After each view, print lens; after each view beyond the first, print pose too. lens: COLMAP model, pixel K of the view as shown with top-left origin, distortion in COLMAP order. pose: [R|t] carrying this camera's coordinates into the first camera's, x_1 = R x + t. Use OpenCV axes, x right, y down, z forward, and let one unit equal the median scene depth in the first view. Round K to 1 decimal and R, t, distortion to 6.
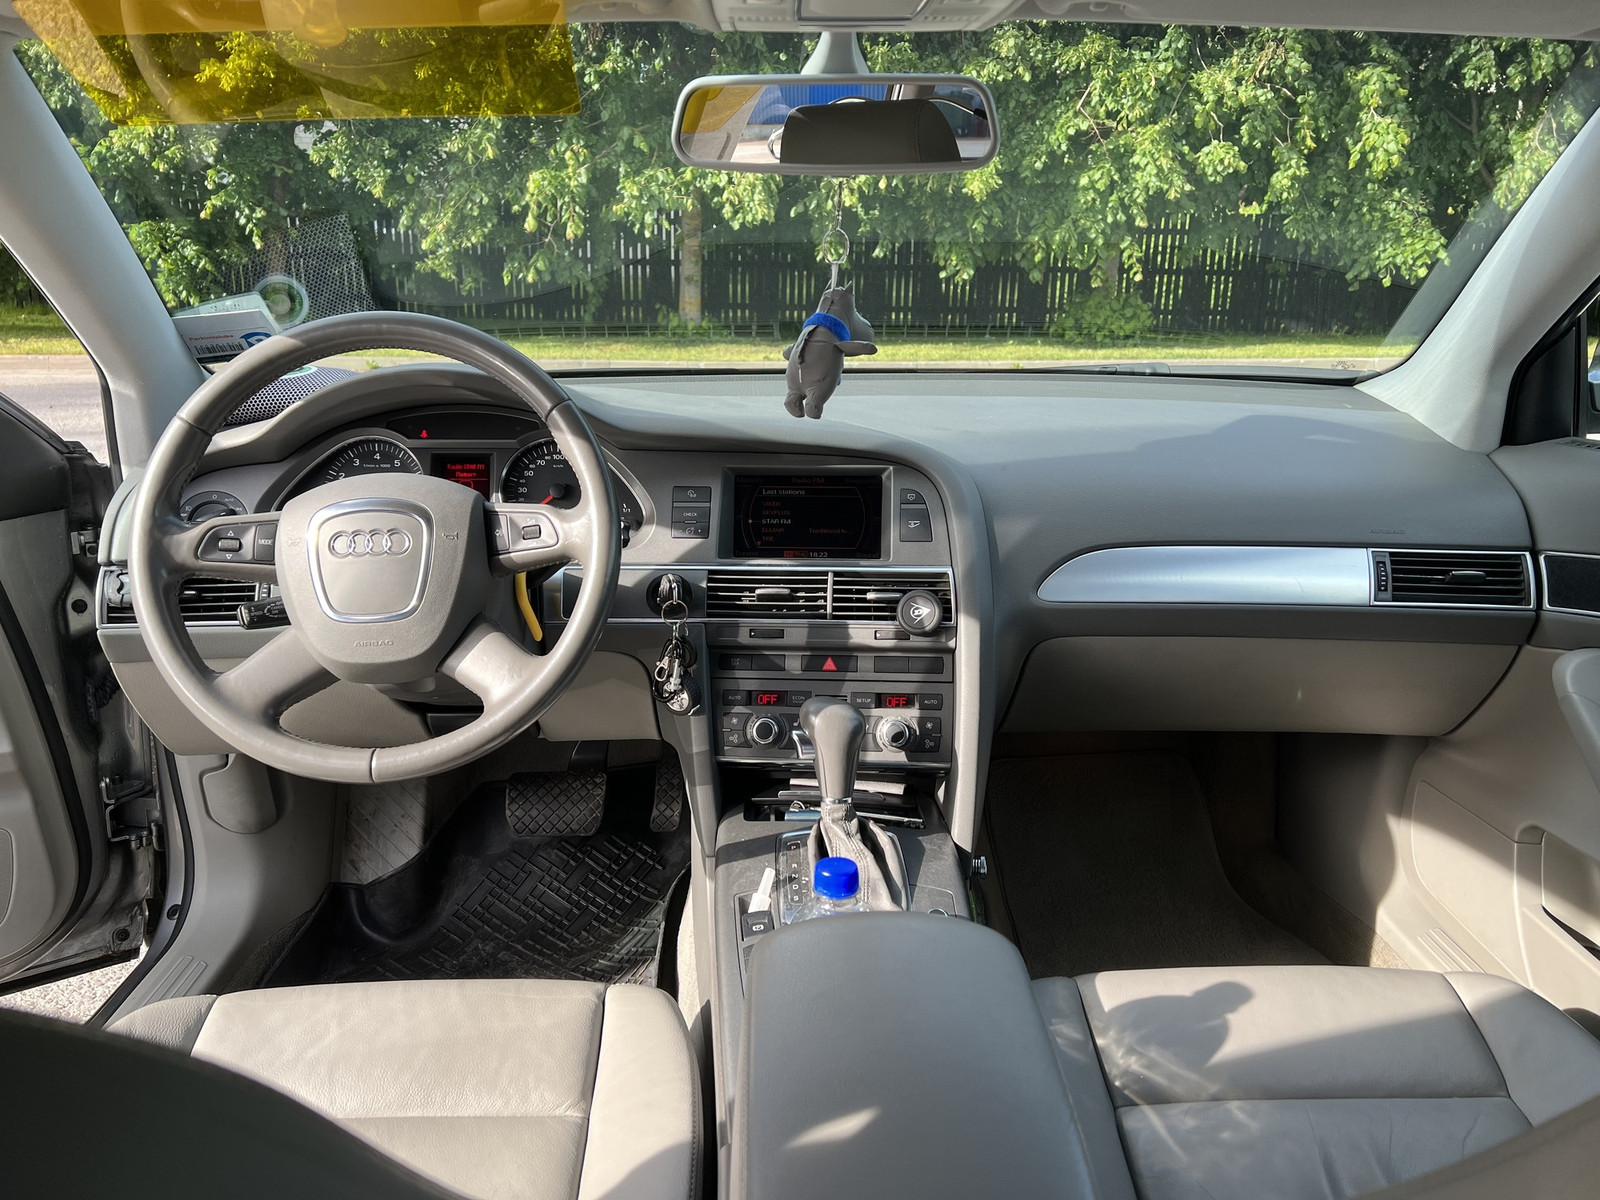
lens RADIAL K [[1185.6, 0, 800.0], [0, 1185.6, 600.0], [0, 0, 1]] dist [0.002971, 0.001052]
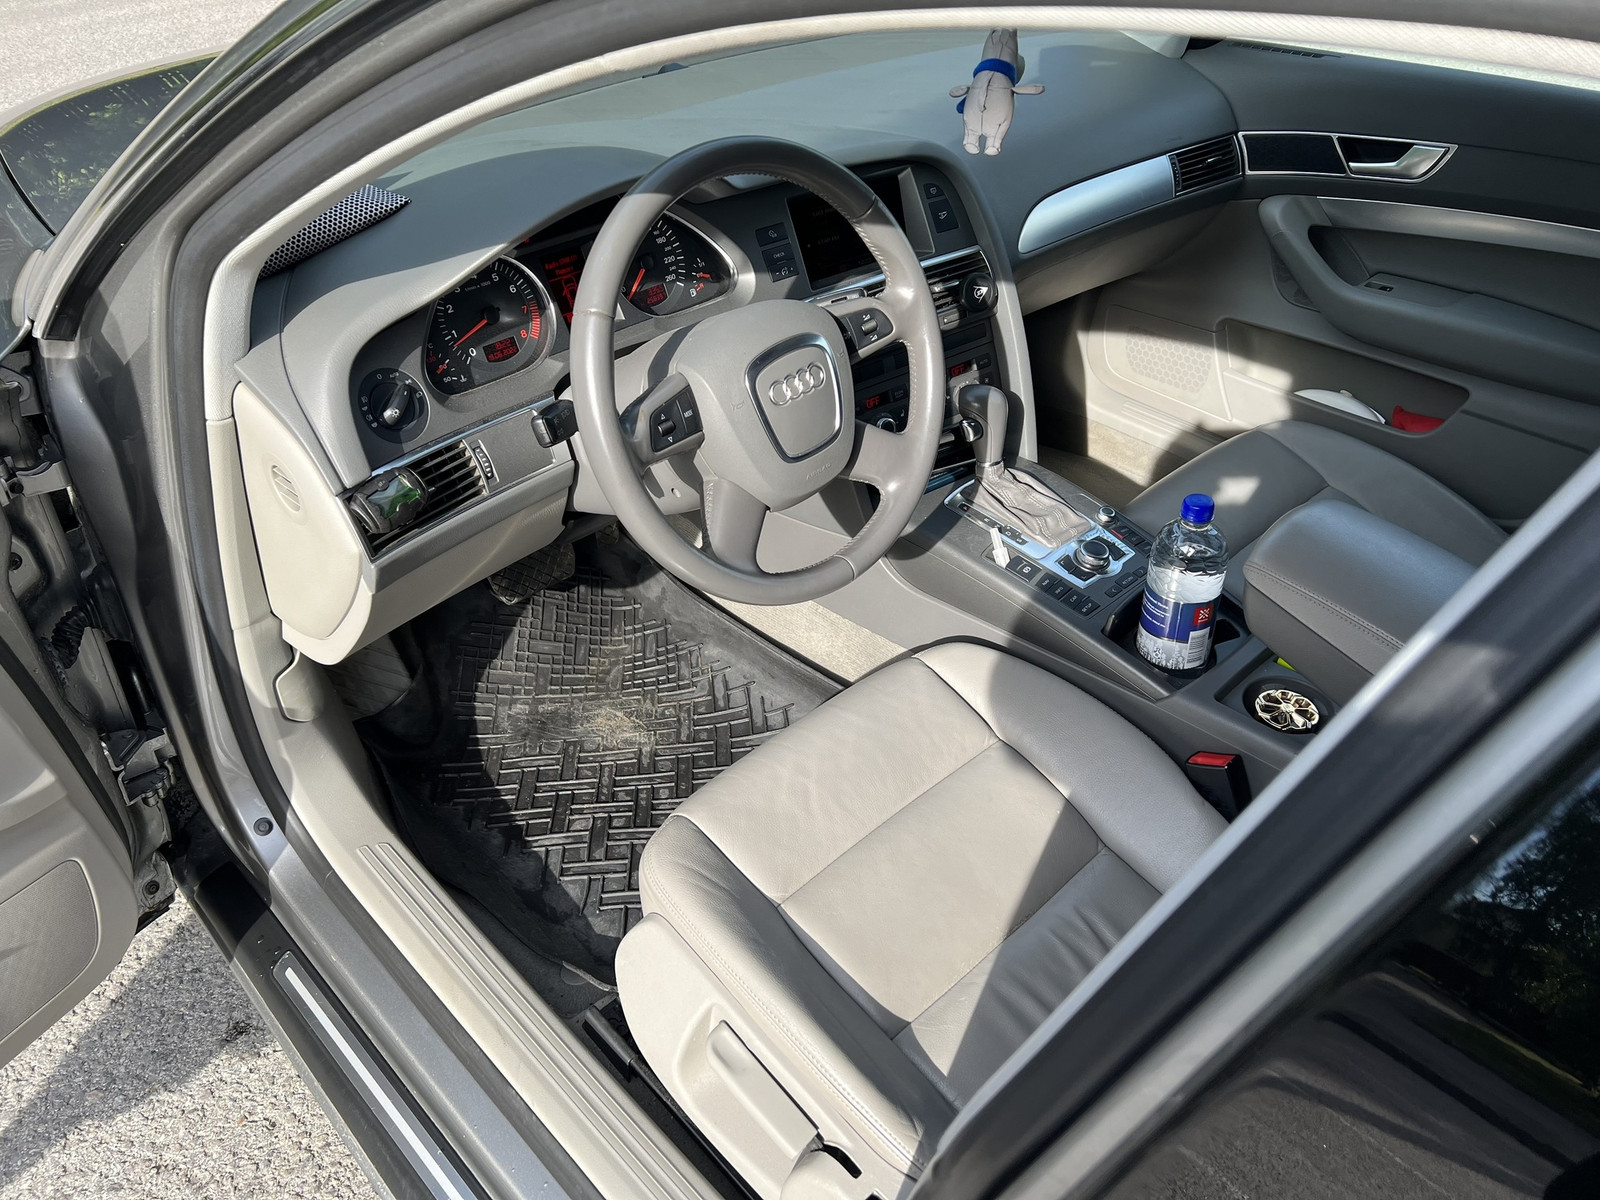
lens RADIAL K [[1185.6, 0, 800.0], [0, 1185.6, 600.0], [0, 0, 1]] dist [0.002971, 0.001052]
pose [[0.747139, -0.409363, 0.523645, -0.757080], [0.177305, 0.882033, 0.436556, -0.258102], [-0.640582, -0.233323, 0.731584, 0.140764]]
